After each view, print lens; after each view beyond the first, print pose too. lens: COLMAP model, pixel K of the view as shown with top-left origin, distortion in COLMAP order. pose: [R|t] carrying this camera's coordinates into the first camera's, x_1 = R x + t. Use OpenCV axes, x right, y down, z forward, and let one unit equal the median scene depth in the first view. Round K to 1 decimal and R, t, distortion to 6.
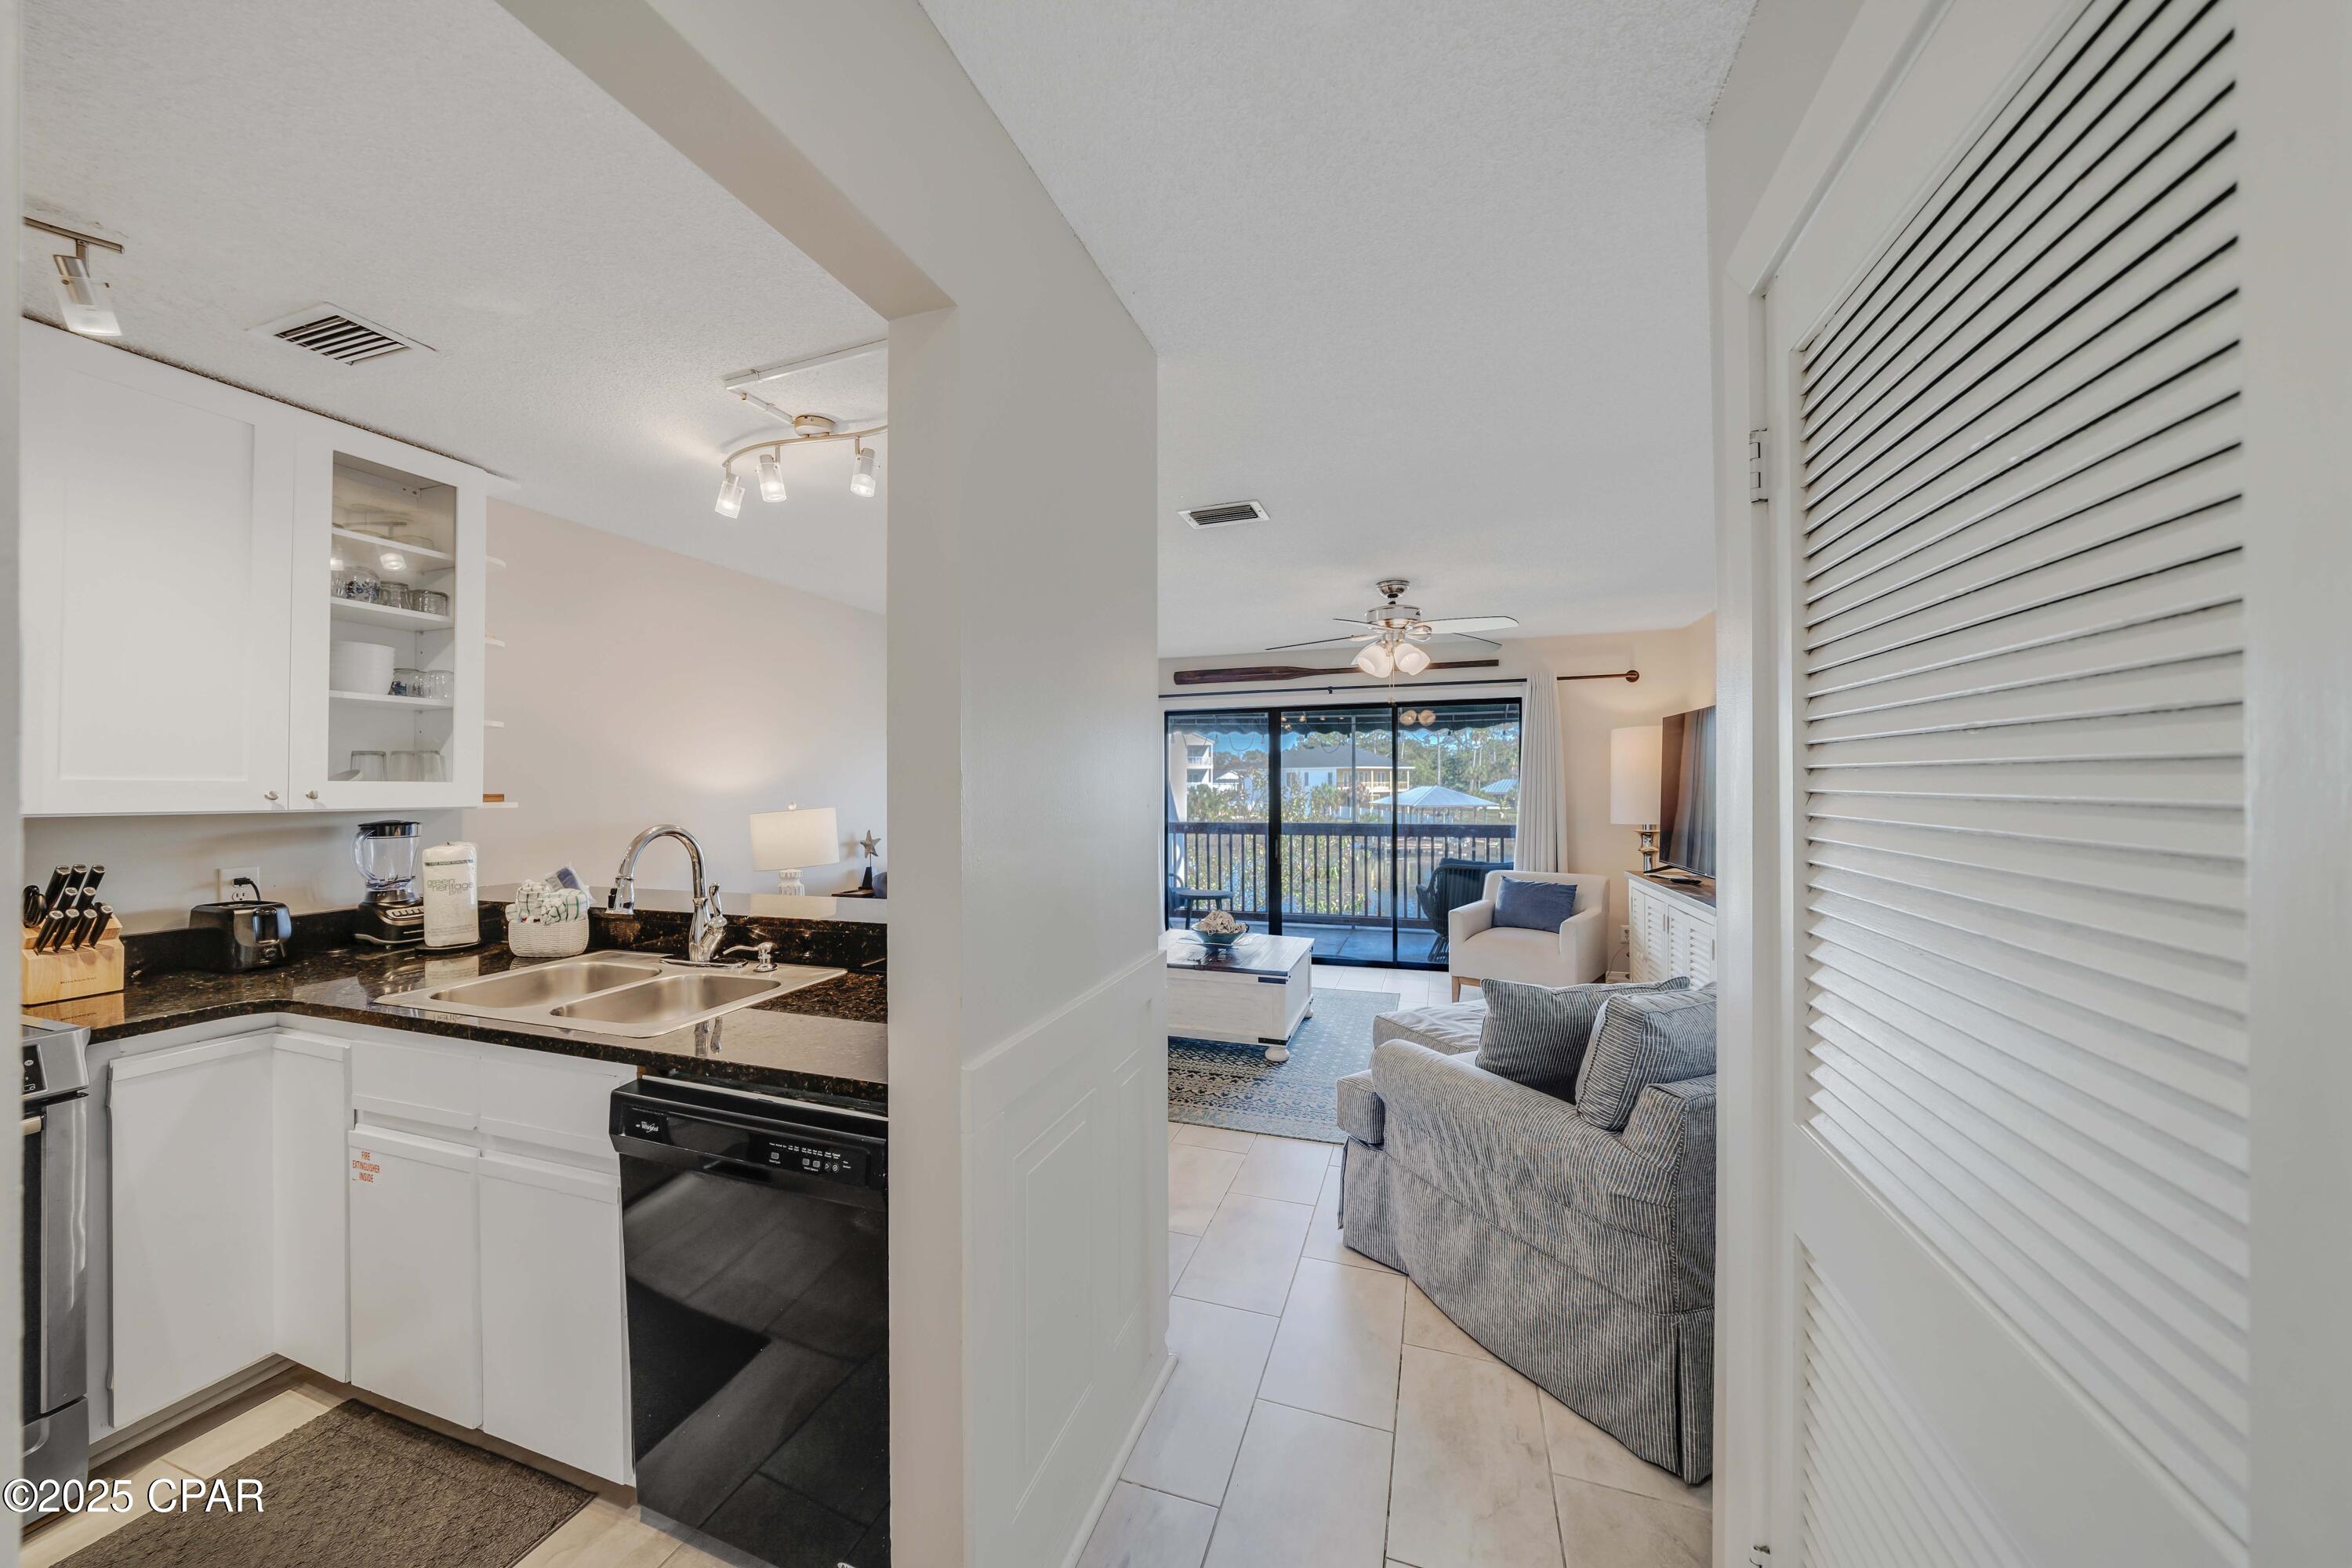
lens RADIAL K [[807.5, 0, 1185.4], [0, 807.5, 755.7], [0, 0, 1]] dist [0.000349, -0.001475]
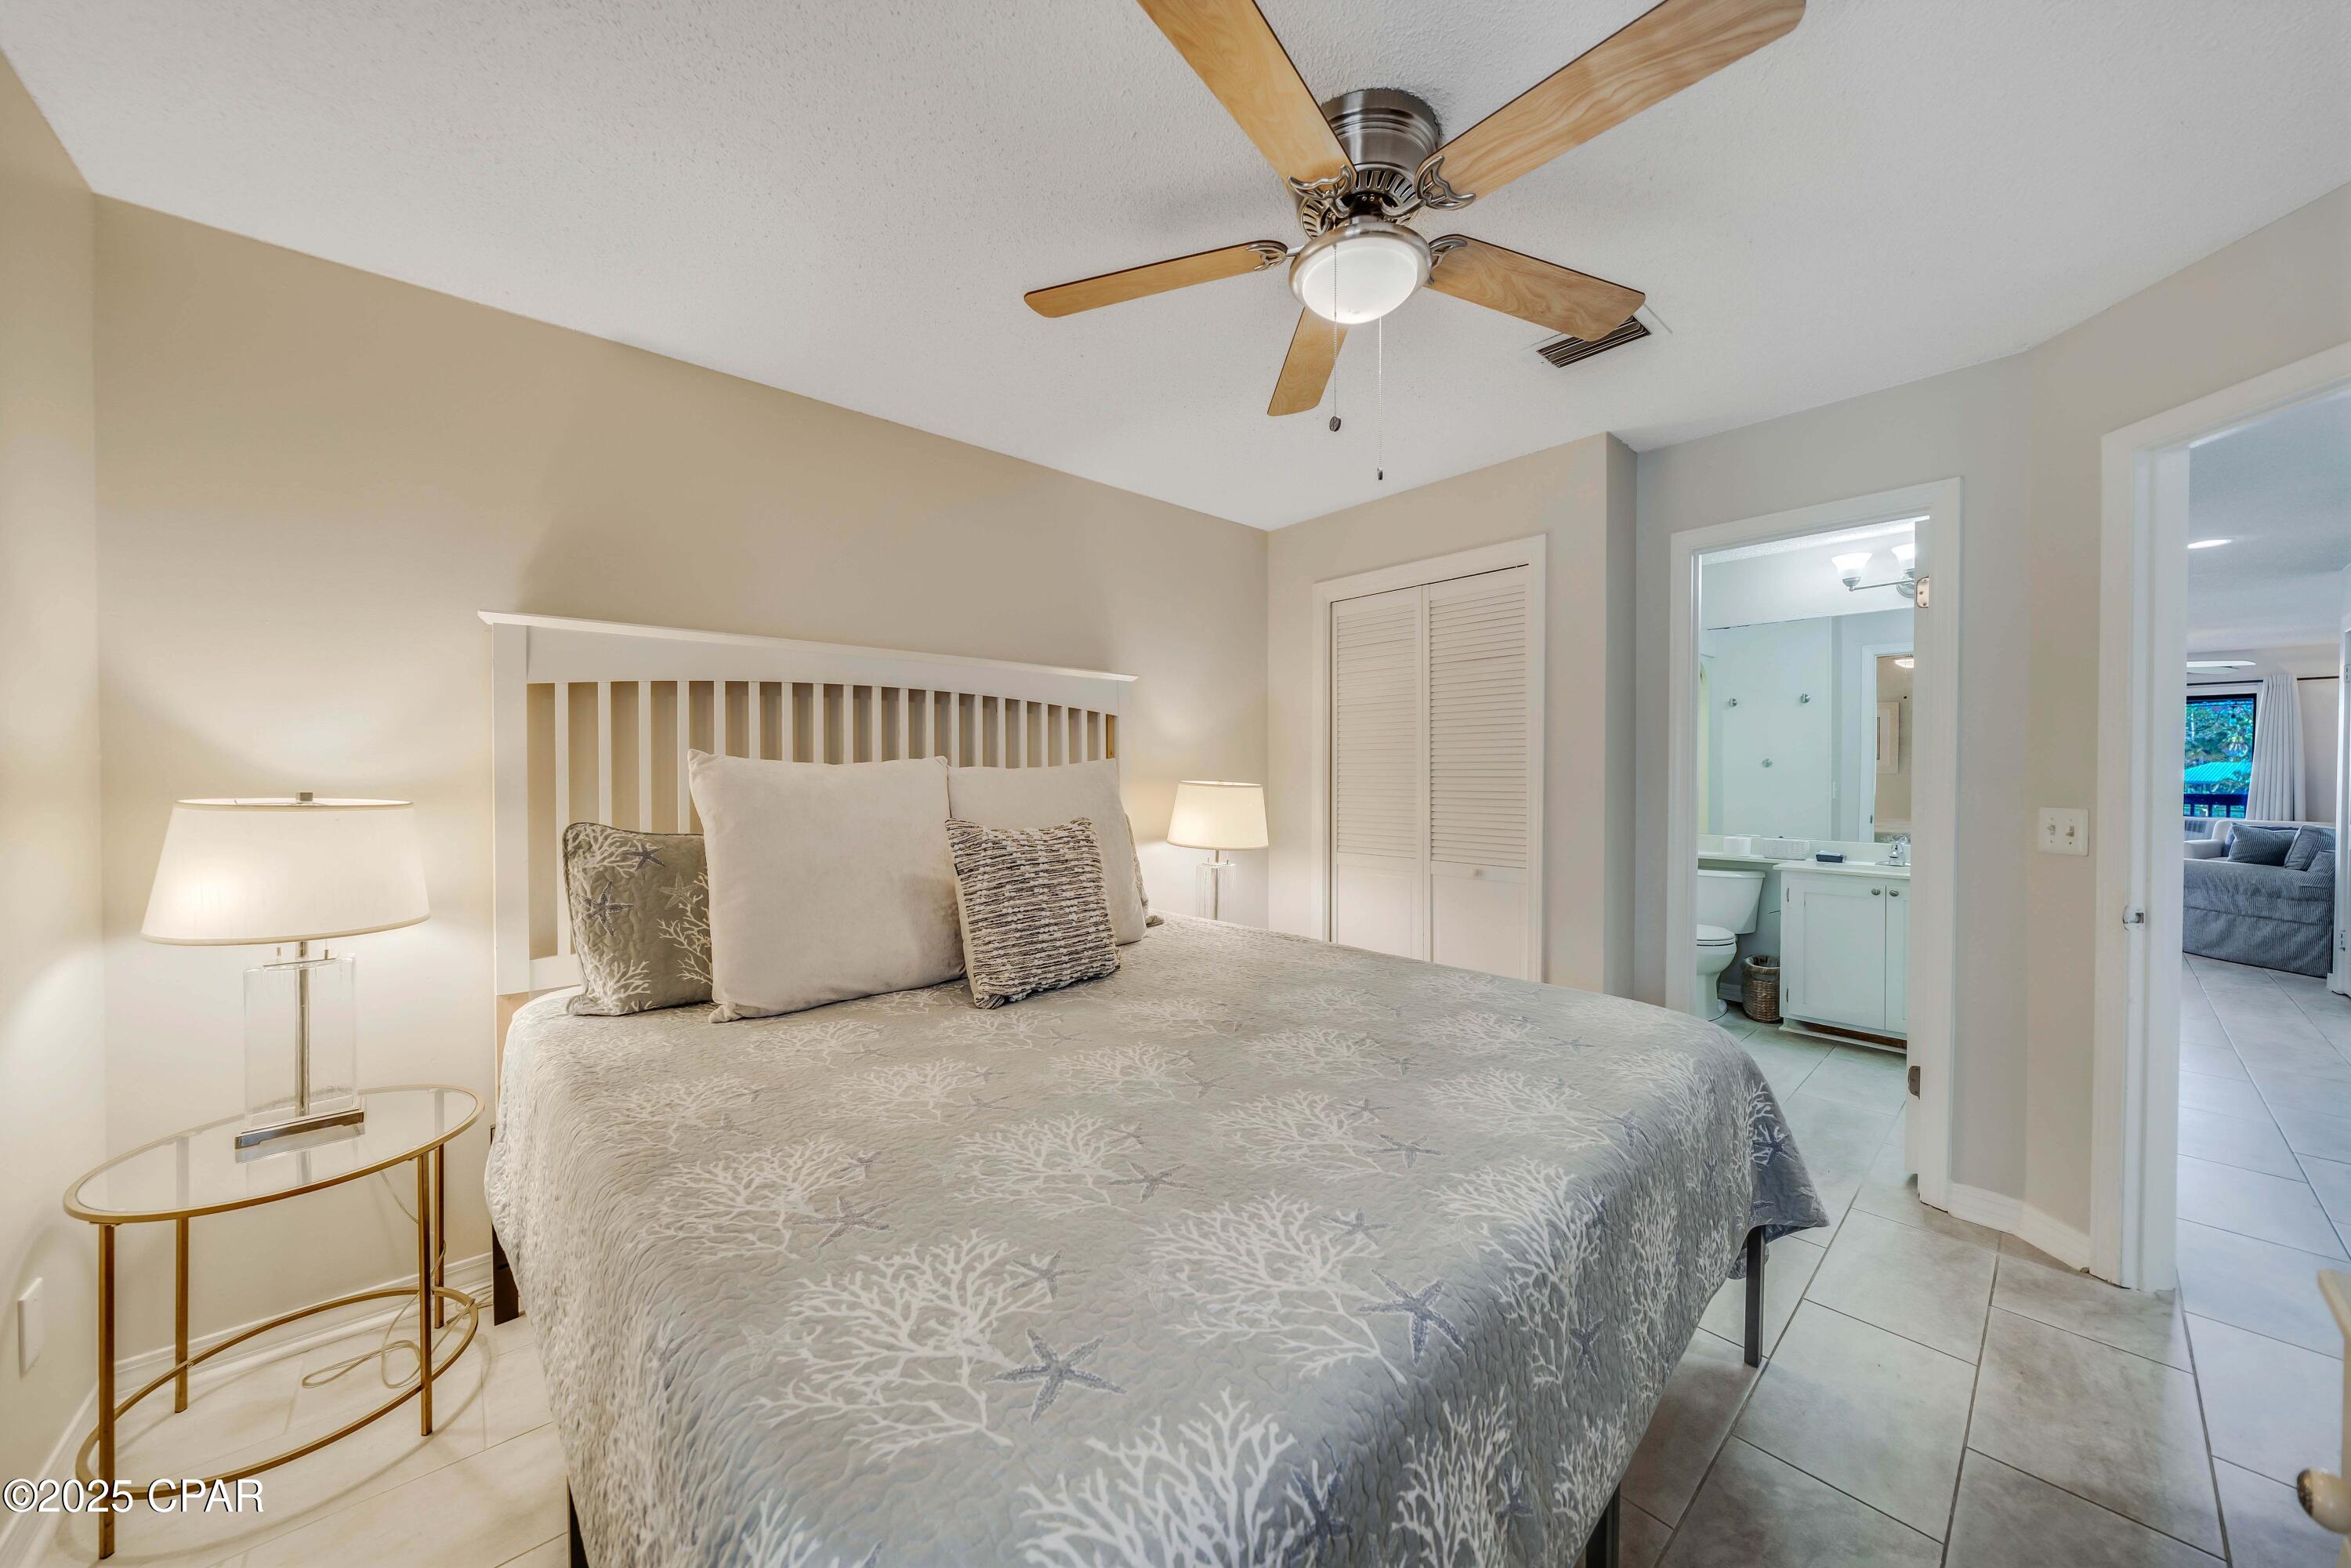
lens RADIAL K [[807.1, 0, 1163.4], [0, 807.1, 770.0], [0, 0, 1]] dist [0.000349, -0.001475]
pose [[0.857145, -0.001833, -0.515073, -1.133778], [0.016915, 0.999554, 0.024591, -0.022458], [0.514798, -0.029791, 0.856794, -2.709106]]
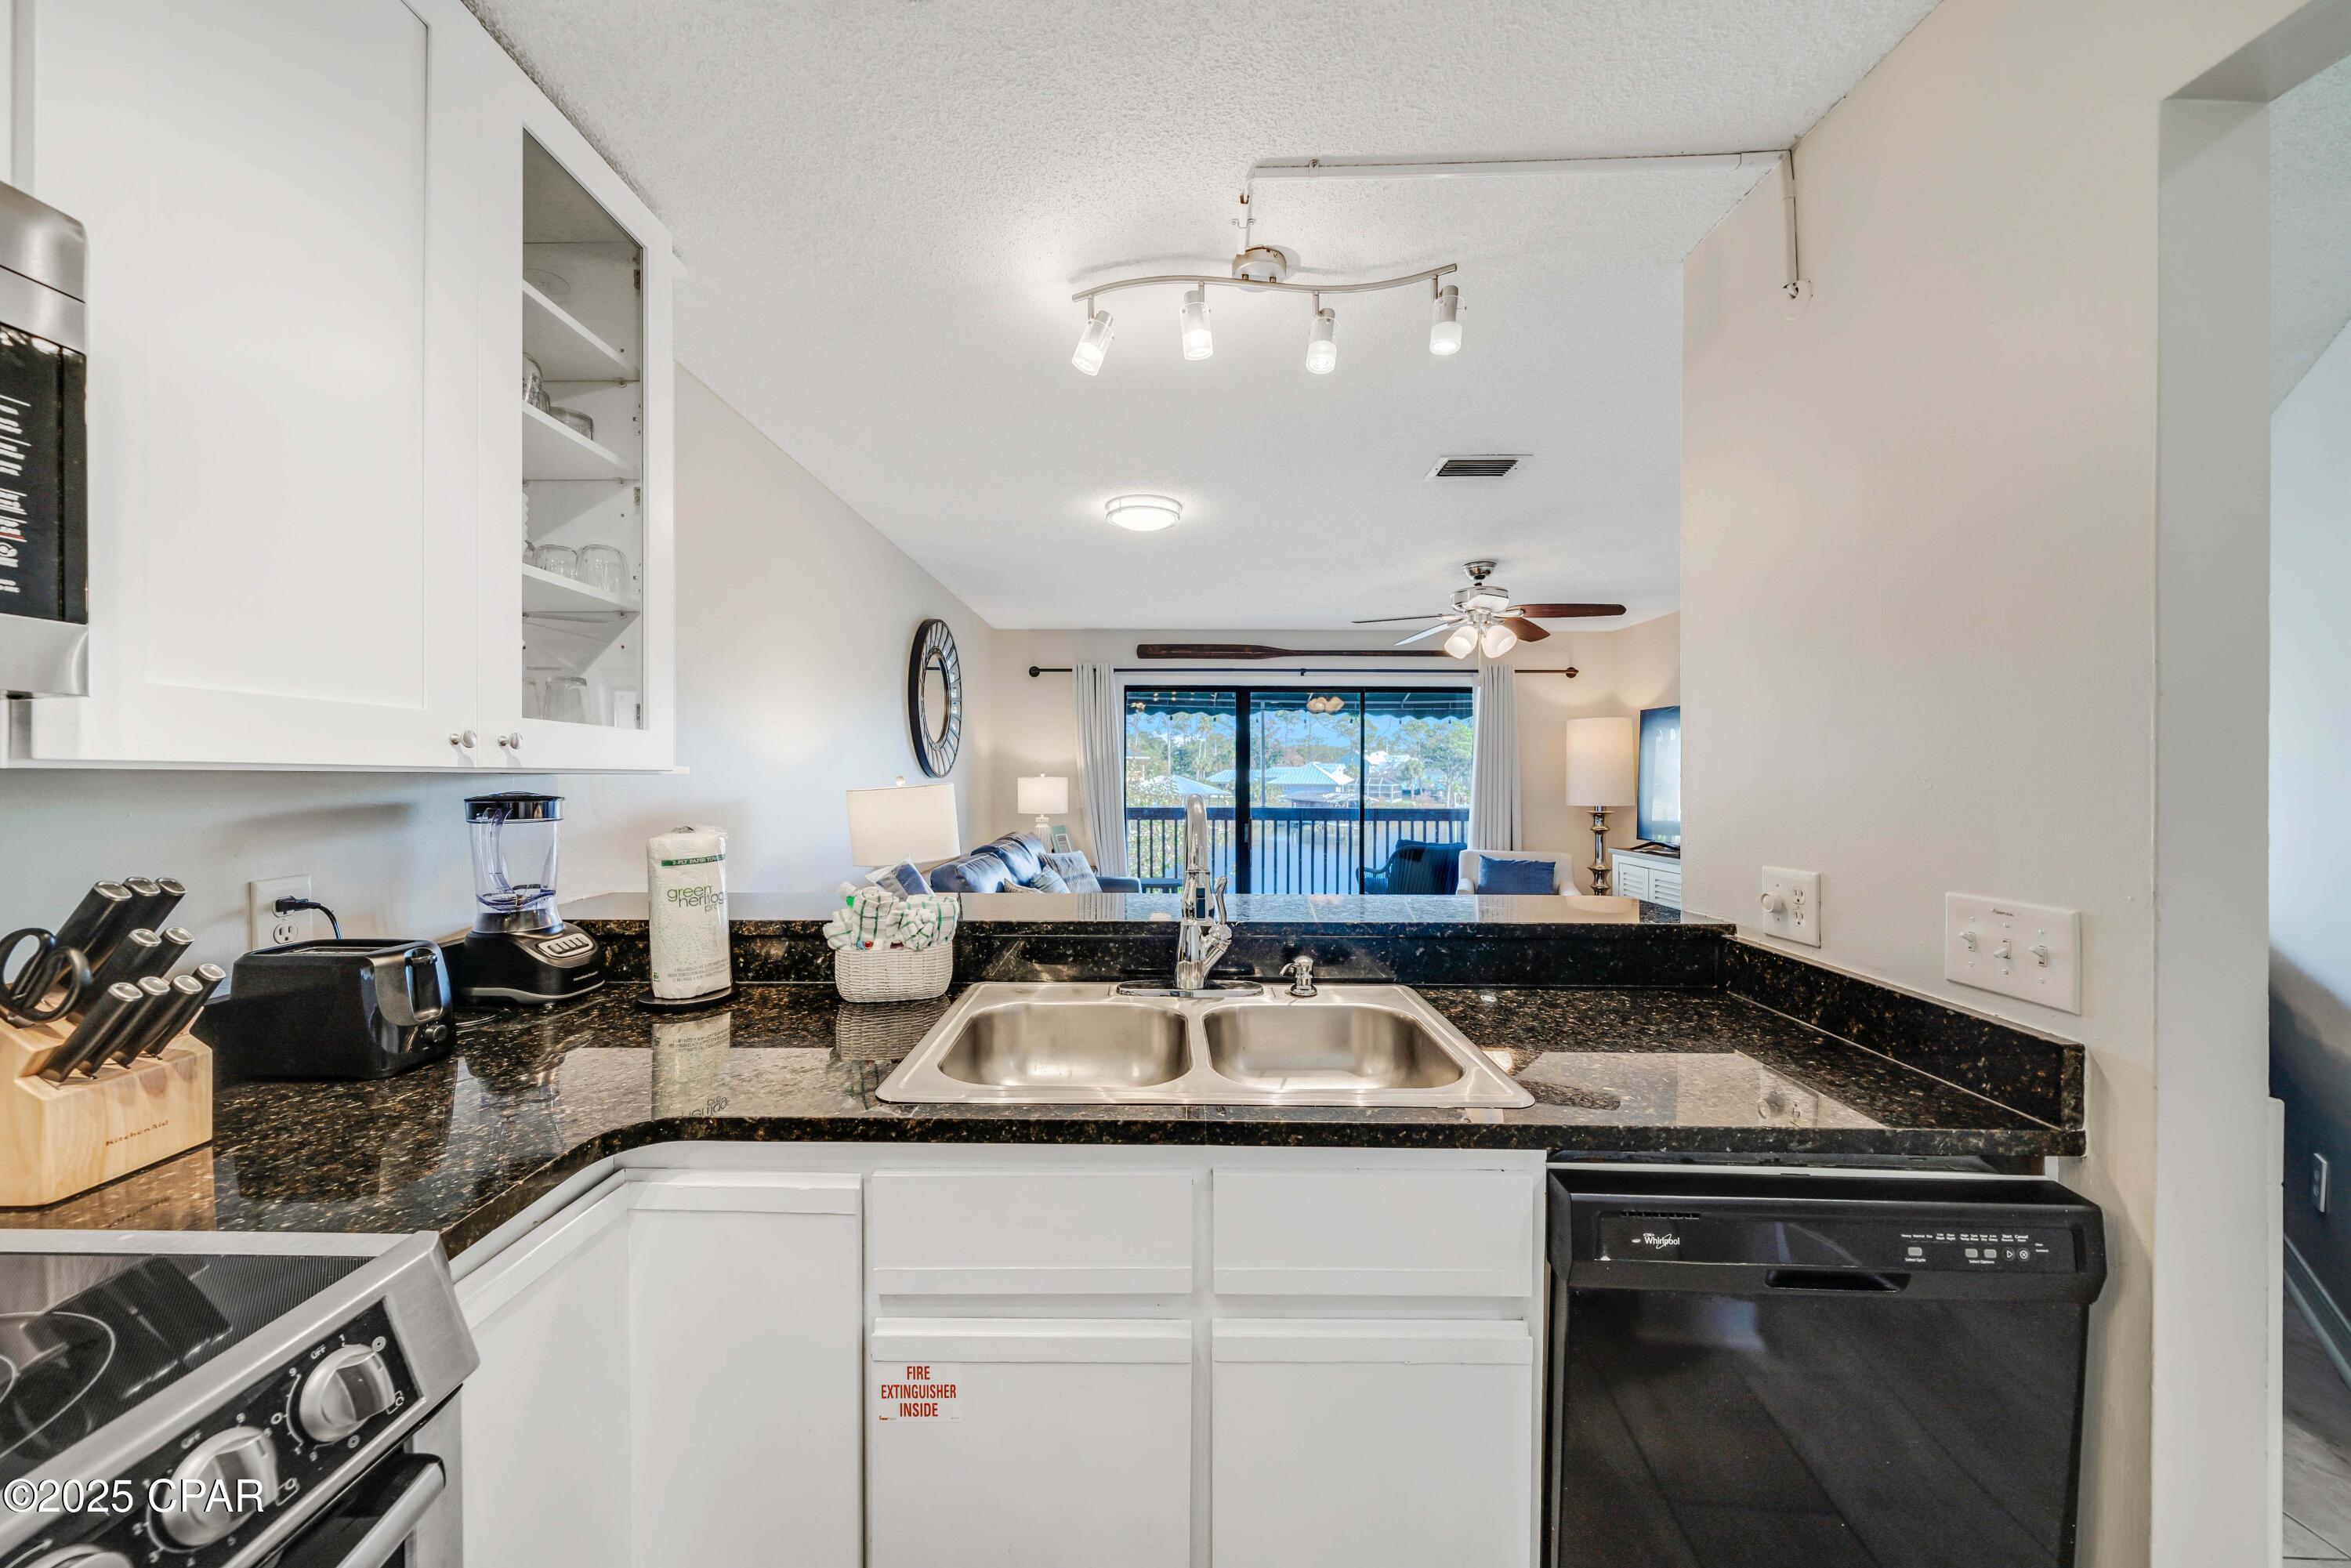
lens RADIAL K [[807.1, 0, 1170.1], [0, 807.1, 760.8], [0, 0, 1]] dist [0.000349, -0.001475]
pose [[0.949602, 0.015783, 0.313062, -0.719682], [-0.022039, 0.999622, 0.016455, 0.036496], [-0.312683, -0.022525, 0.949590, 0.289130]]
